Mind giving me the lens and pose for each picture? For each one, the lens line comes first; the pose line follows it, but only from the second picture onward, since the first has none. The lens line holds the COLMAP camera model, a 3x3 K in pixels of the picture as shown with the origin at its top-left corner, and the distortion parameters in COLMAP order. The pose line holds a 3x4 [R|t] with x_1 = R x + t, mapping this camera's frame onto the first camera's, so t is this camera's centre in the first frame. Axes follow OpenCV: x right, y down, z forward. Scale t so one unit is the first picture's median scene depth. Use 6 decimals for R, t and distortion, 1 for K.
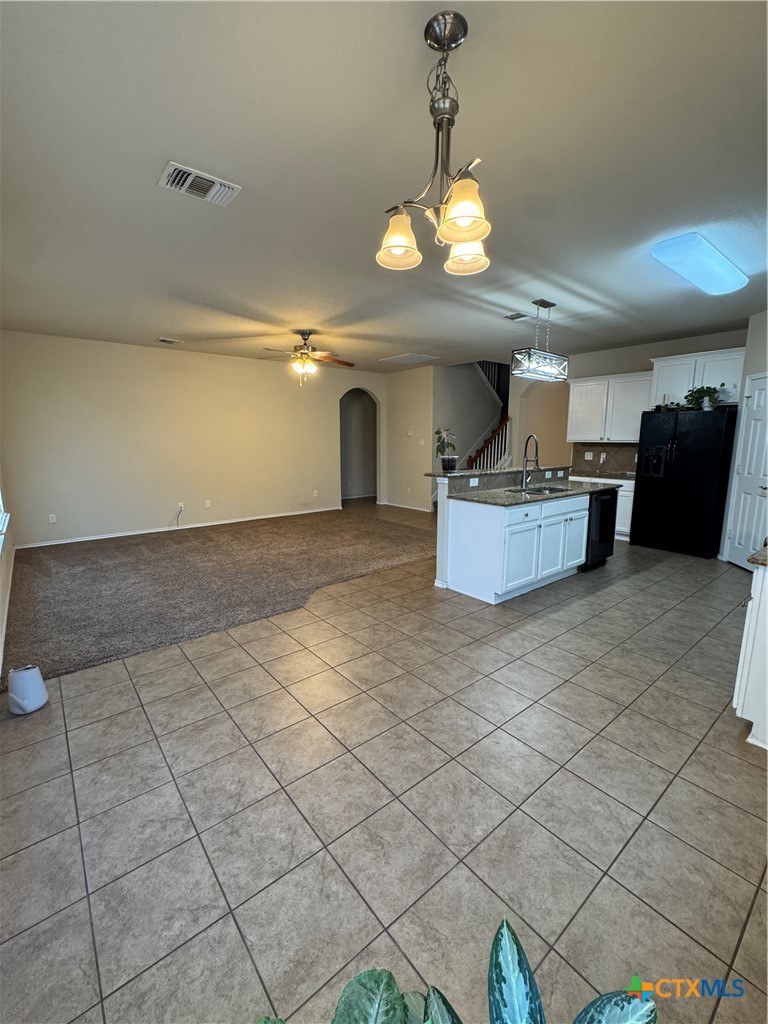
lens RADIAL K [[432.3, 0, 385.2], [0, 432.3, 509.8], [0, 0, 1]] dist [-0.000378, -0.000020]
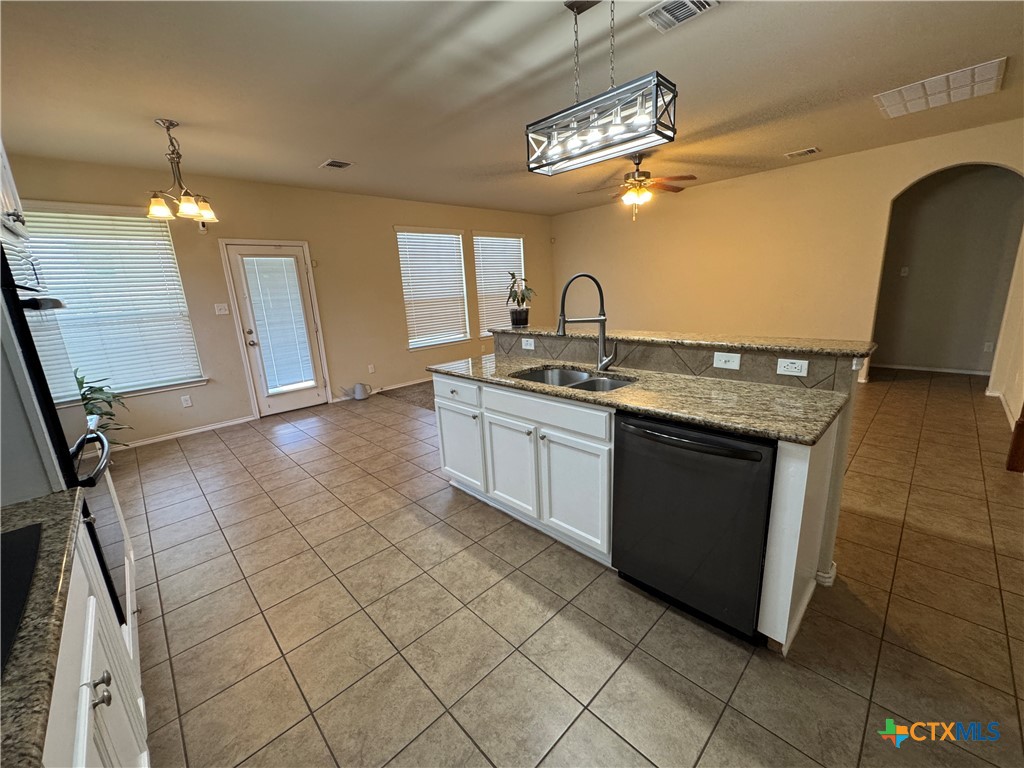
lens RADIAL K [[410.0, 0, 511.7], [0, 410.0, 381.8], [0, 0, 1]] dist [0.001084, 0.000054]
pose [[0.081189, 0.222303, -0.971591, 0.844286], [-0.112256, 0.970647, 0.212706, -0.138049], [0.990357, 0.091798, 0.103761, 0.847851]]
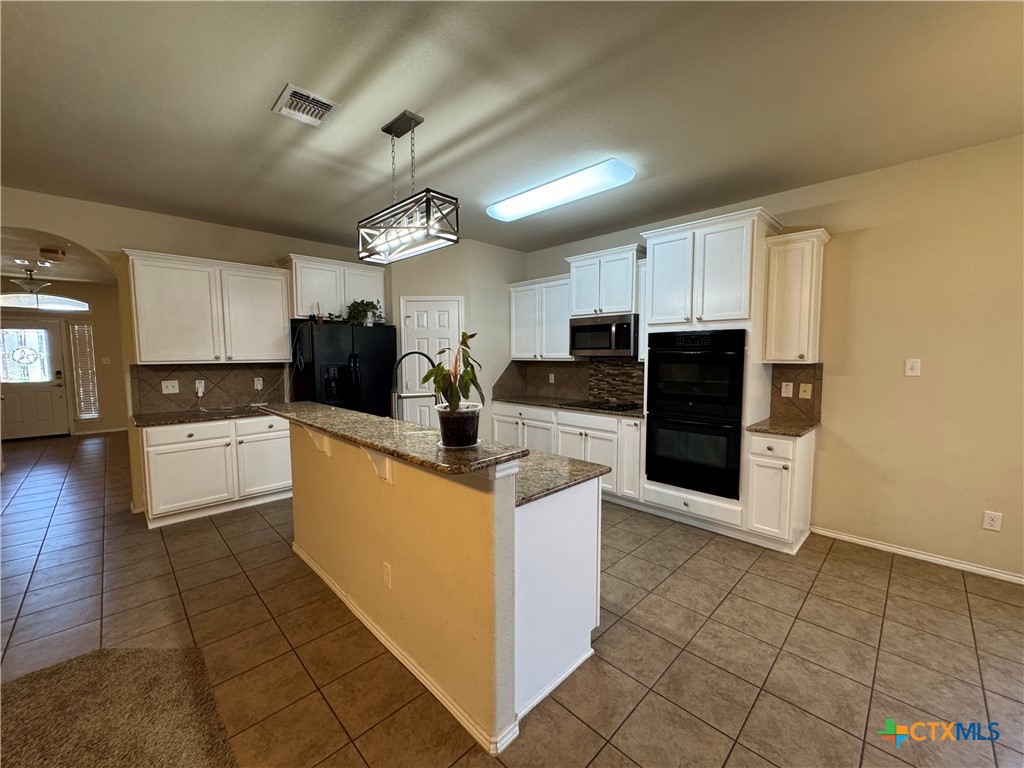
lens RADIAL K [[410.0, 0, 511.1], [0, 410.0, 385.4], [0, 0, 1]] dist [0.001084, 0.000054]
pose [[-0.097539, -0.084558, 0.991633, -0.199558], [0.166758, 0.980909, 0.100046, -0.161922], [-0.981162, 0.175121, -0.081576, 0.907199]]
